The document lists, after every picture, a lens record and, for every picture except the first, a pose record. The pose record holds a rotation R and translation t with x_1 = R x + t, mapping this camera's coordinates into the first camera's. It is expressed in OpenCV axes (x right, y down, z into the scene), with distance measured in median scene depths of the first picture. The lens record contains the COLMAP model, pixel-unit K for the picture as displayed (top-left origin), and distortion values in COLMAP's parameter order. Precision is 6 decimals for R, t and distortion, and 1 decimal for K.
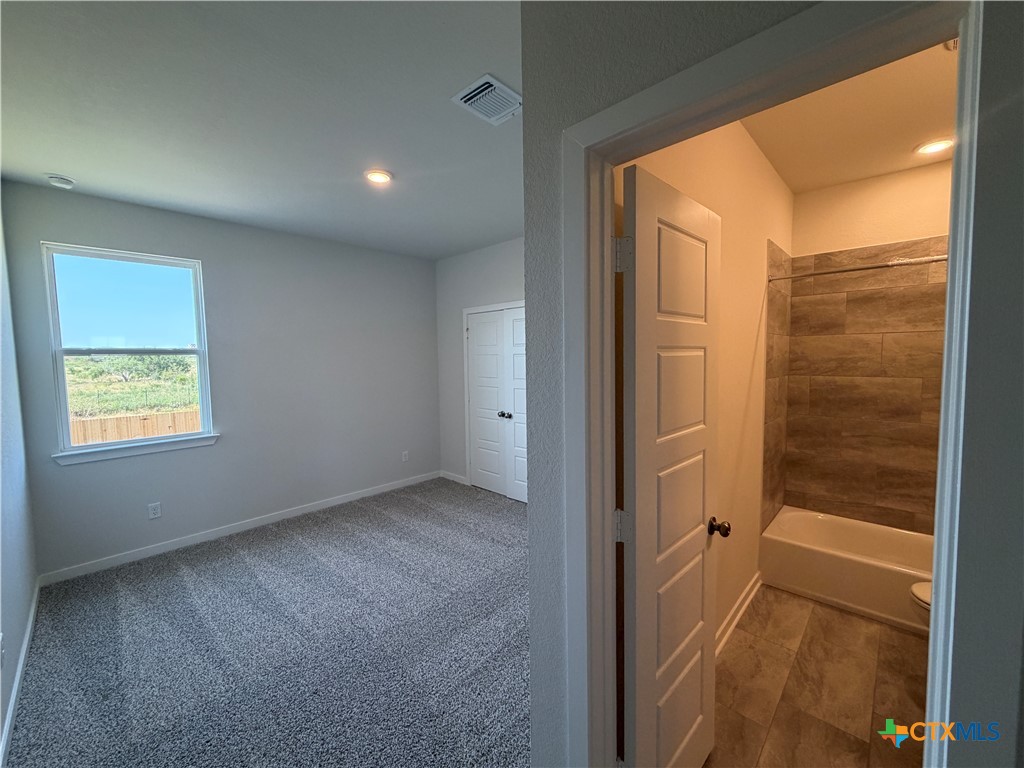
lens RADIAL K [[407.9, 0, 510.0], [0, 407.9, 383.7], [0, 0, 1]] dist [0.000576, -0.000157]
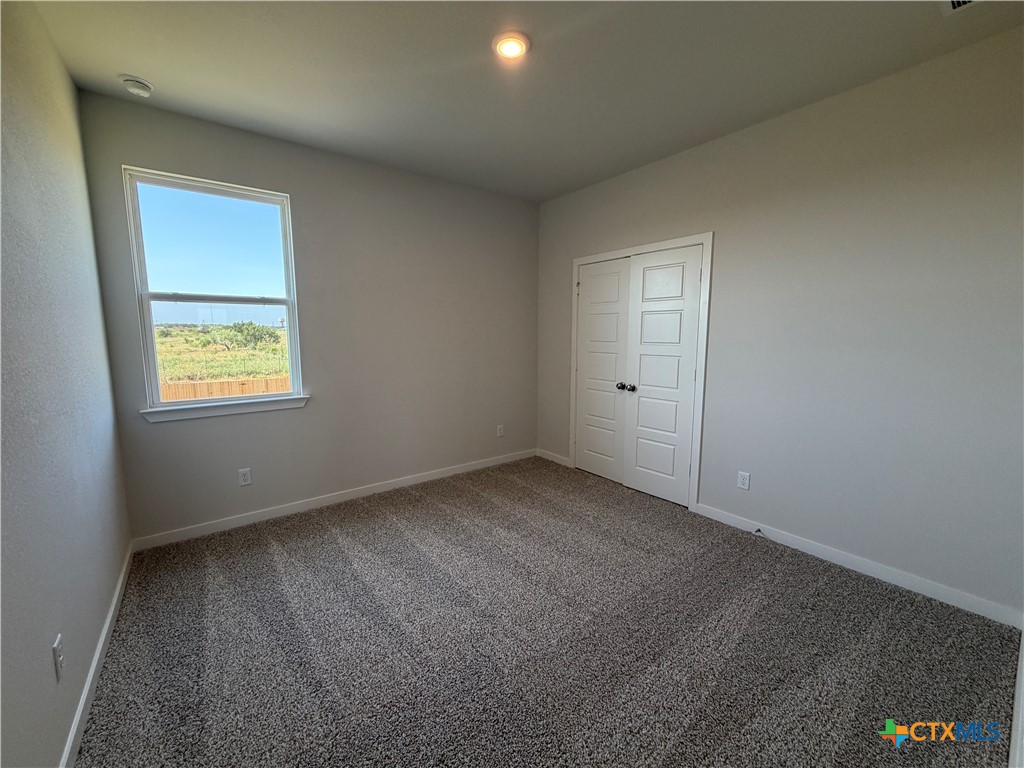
lens RADIAL K [[407.9, 0, 510.0], [0, 407.9, 383.7], [0, 0, 1]] dist [0.000576, -0.000157]
pose [[0.988041, 0.032717, -0.150678, -0.180349], [-0.024268, 0.998046, 0.057570, 0.043088], [0.152267, -0.053225, 0.986905, 0.234247]]
